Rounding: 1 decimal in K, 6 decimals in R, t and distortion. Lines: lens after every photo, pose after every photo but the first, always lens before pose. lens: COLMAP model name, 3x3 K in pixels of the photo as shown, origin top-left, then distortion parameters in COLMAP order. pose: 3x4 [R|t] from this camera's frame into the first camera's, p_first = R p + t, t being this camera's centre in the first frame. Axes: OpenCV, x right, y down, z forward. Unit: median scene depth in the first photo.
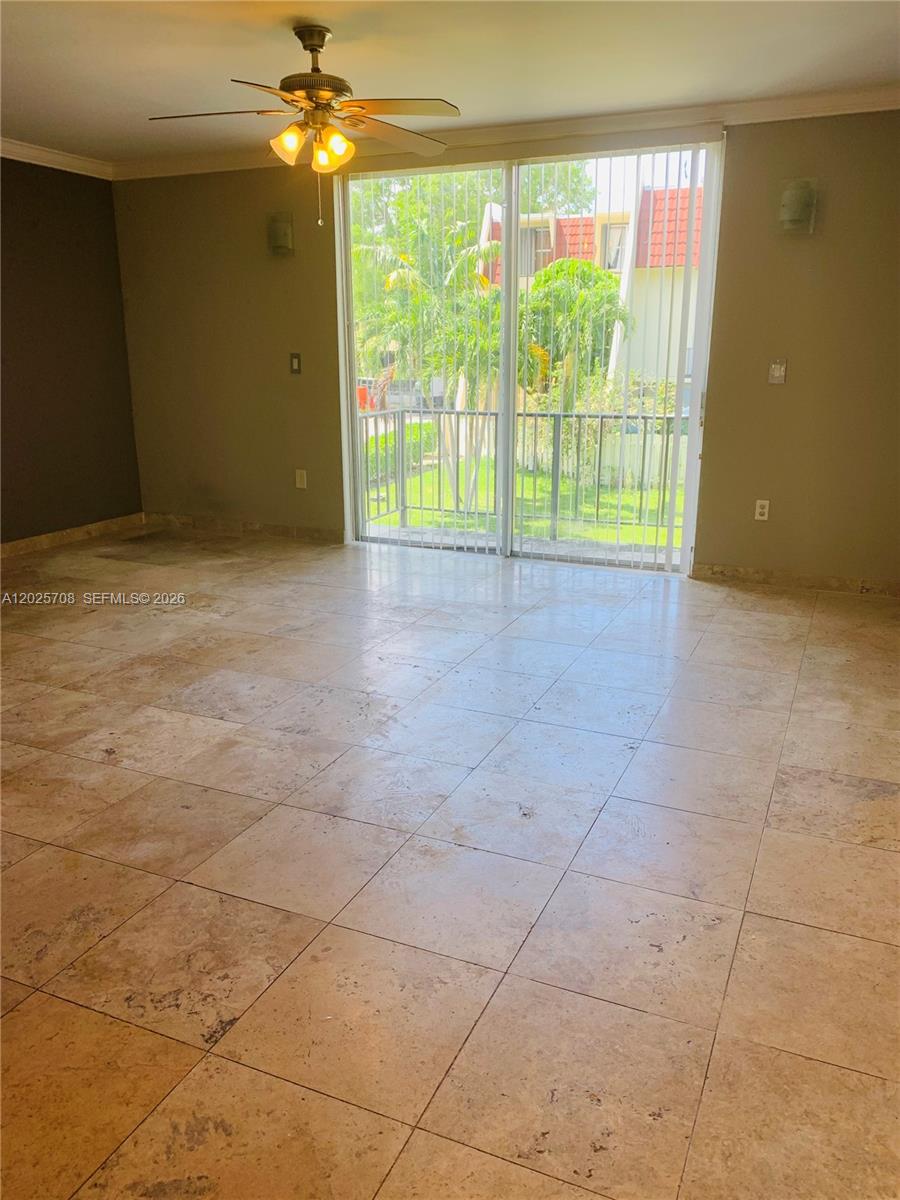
lens RADIAL K [[912.9, 0, 454.6], [0, 912.9, 601.1], [0, 0, 1]] dist [0.011340, -0.006128]
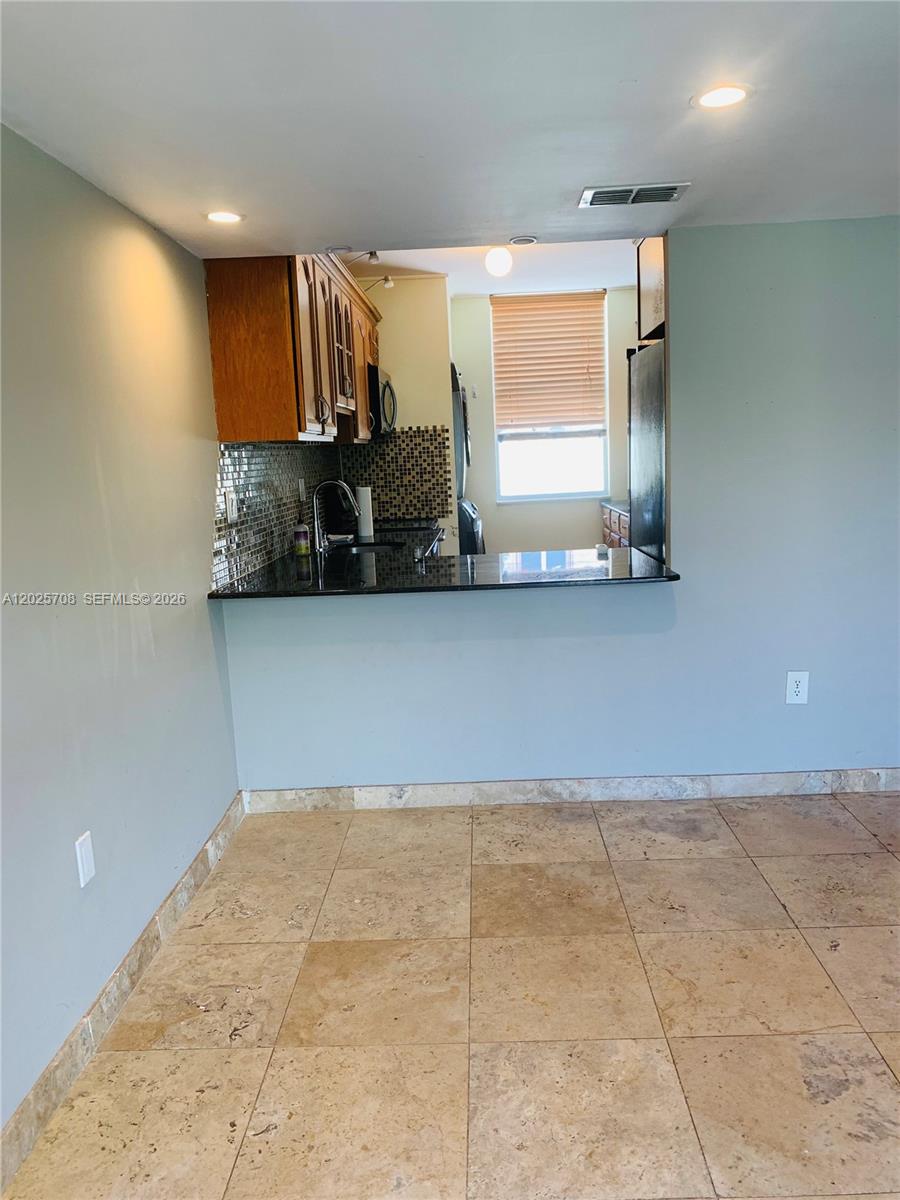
lens RADIAL K [[904.5, 0, 456.0], [0, 904.5, 598.3], [0, 0, 1]] dist [0.040818, -0.051966]
pose [[-0.924389, 0.101487, -0.367703, 0.269821], [-0.060319, 0.912939, 0.403614, -0.213606], [0.376652, 0.395276, -0.837789, 0.758578]]
